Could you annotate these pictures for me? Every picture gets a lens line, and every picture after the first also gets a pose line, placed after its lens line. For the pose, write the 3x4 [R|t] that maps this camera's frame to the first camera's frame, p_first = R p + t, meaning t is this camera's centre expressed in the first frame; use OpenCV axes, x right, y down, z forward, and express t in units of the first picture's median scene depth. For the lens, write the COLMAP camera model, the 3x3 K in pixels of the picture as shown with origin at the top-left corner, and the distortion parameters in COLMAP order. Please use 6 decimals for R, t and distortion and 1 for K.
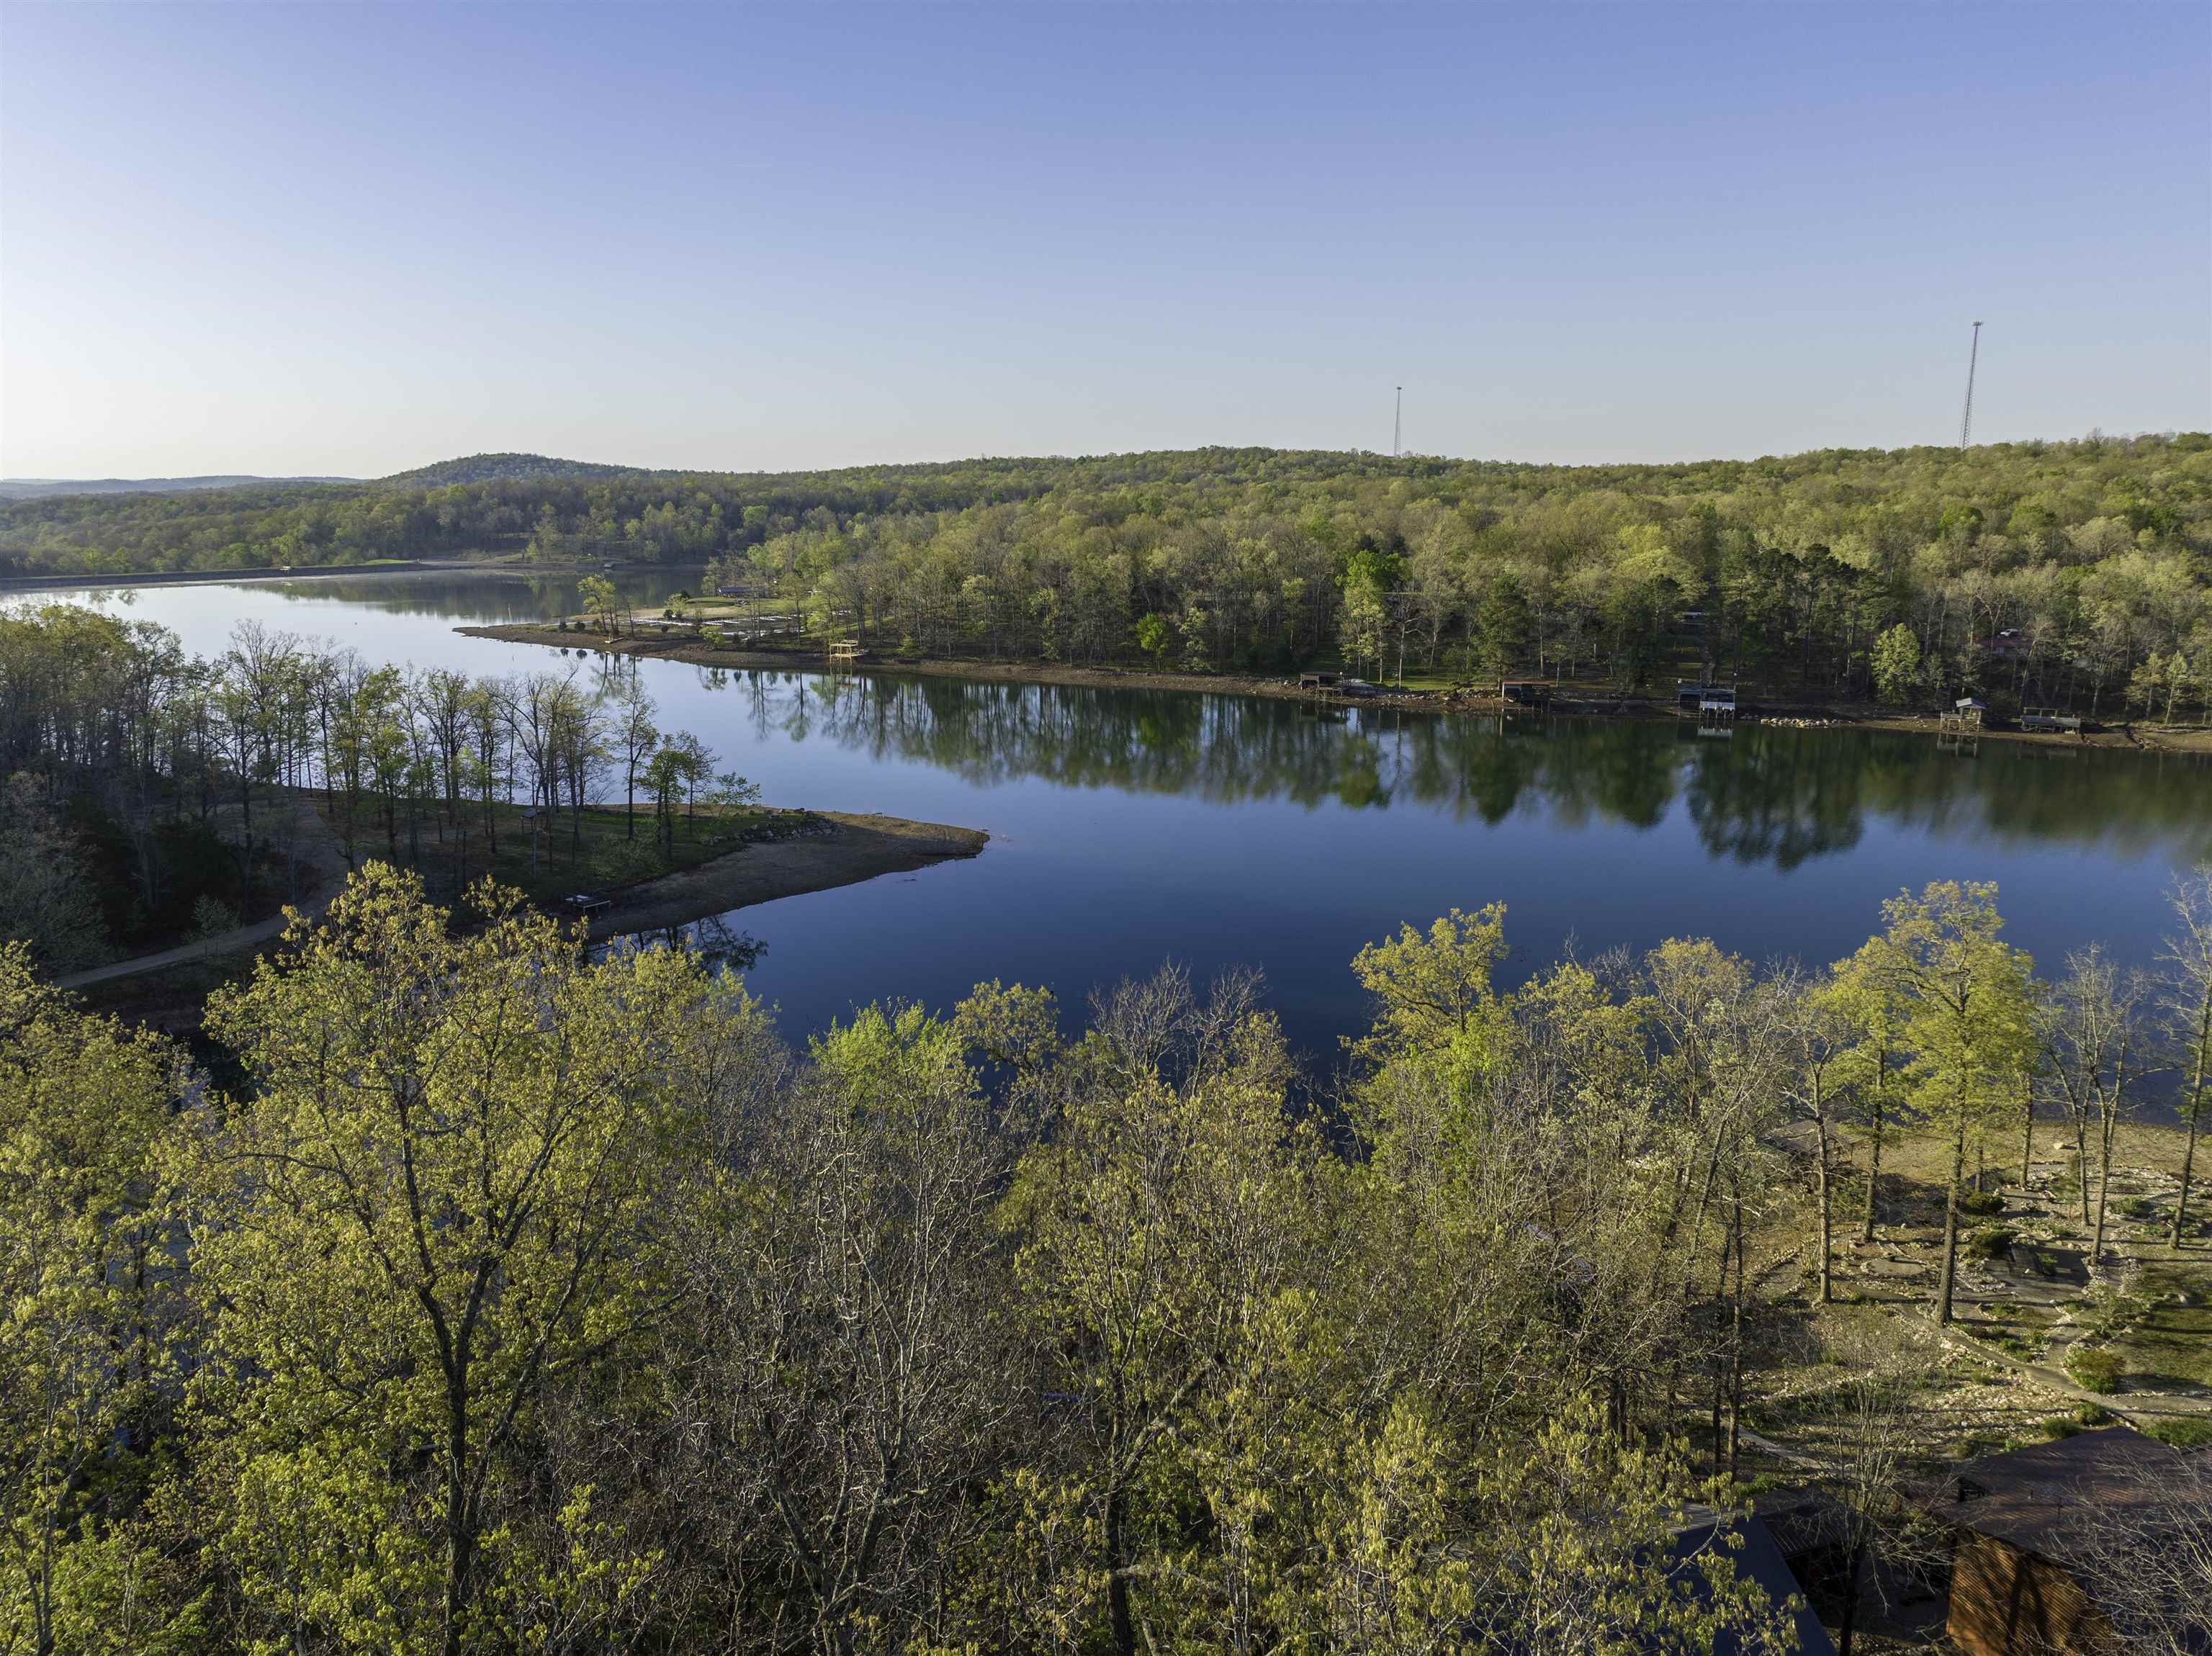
lens RADIAL K [[1548.1, 0, 1111.7], [0, 1548.1, 827.8], [0, 0, 1]] dist [-0.033939, 0.016624]
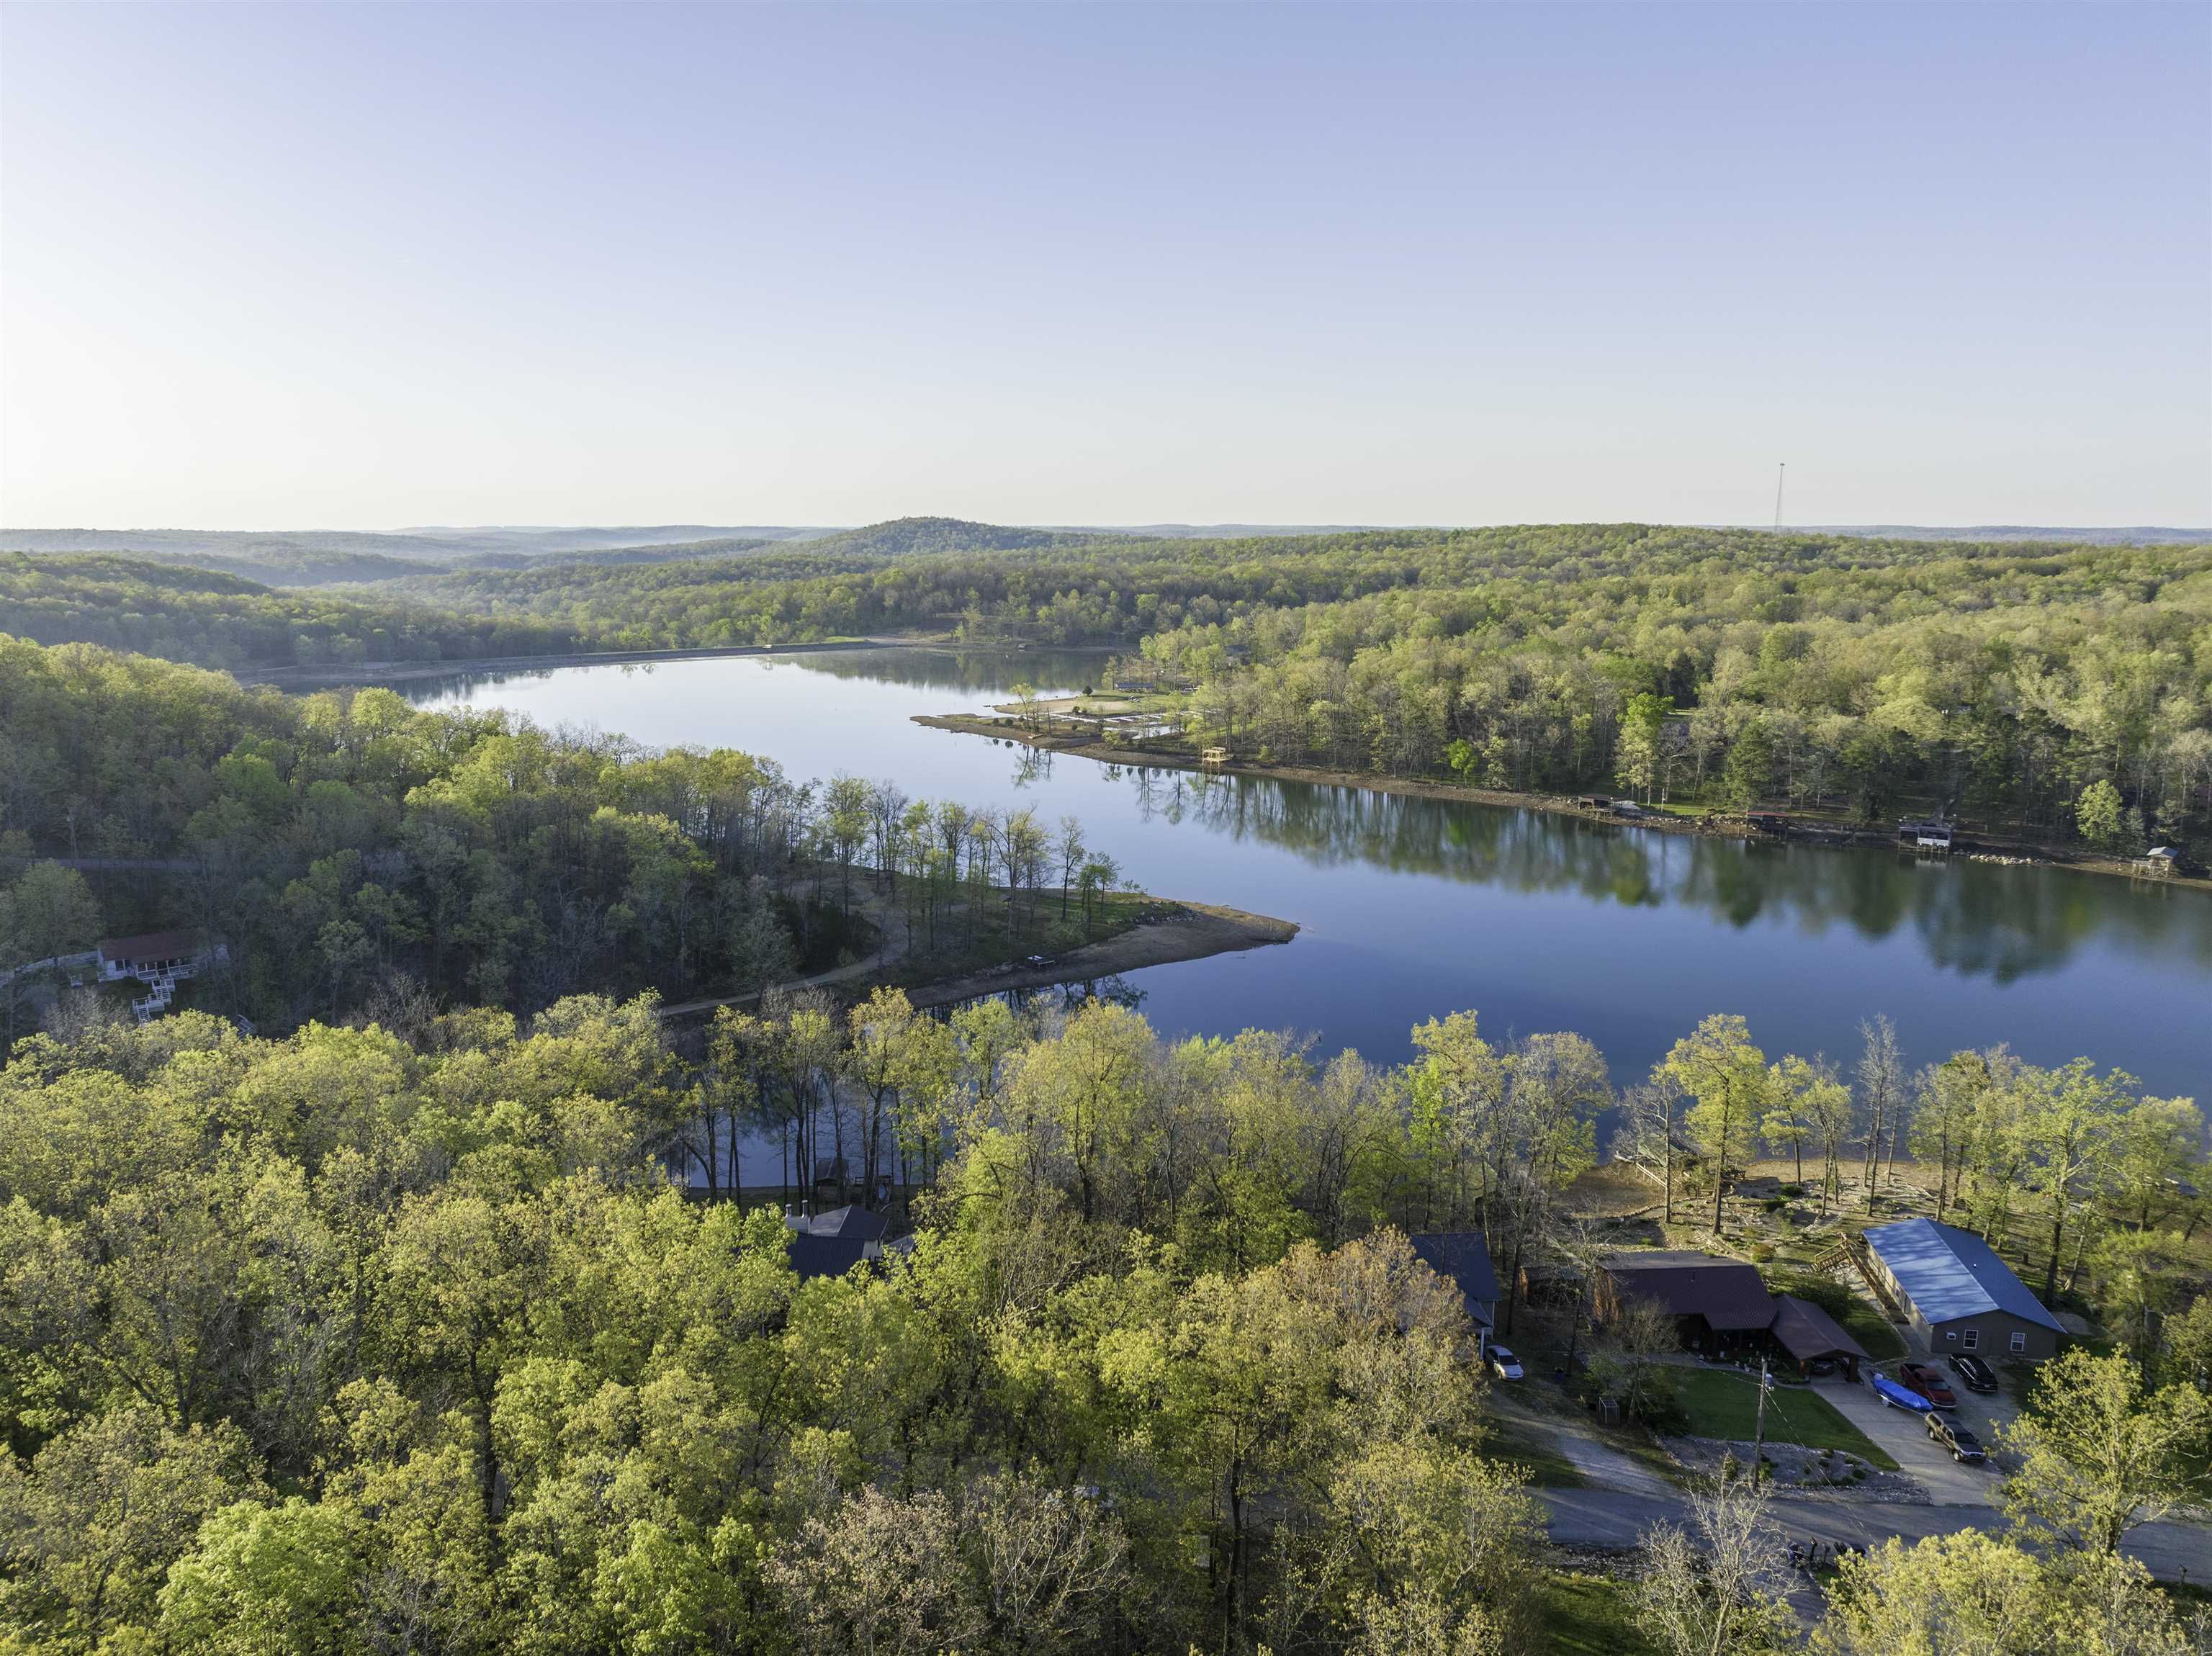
lens RADIAL K [[1548.1, 0, 1109.1], [0, 1548.1, 828.0], [0, 0, 1]] dist [-0.033939, 0.016624]
pose [[0.970005, 0.045104, -0.238863, 0.048659], [-0.051700, 0.998433, -0.021416, -0.026206], [0.237522, 0.033123, 0.970817, -0.246789]]
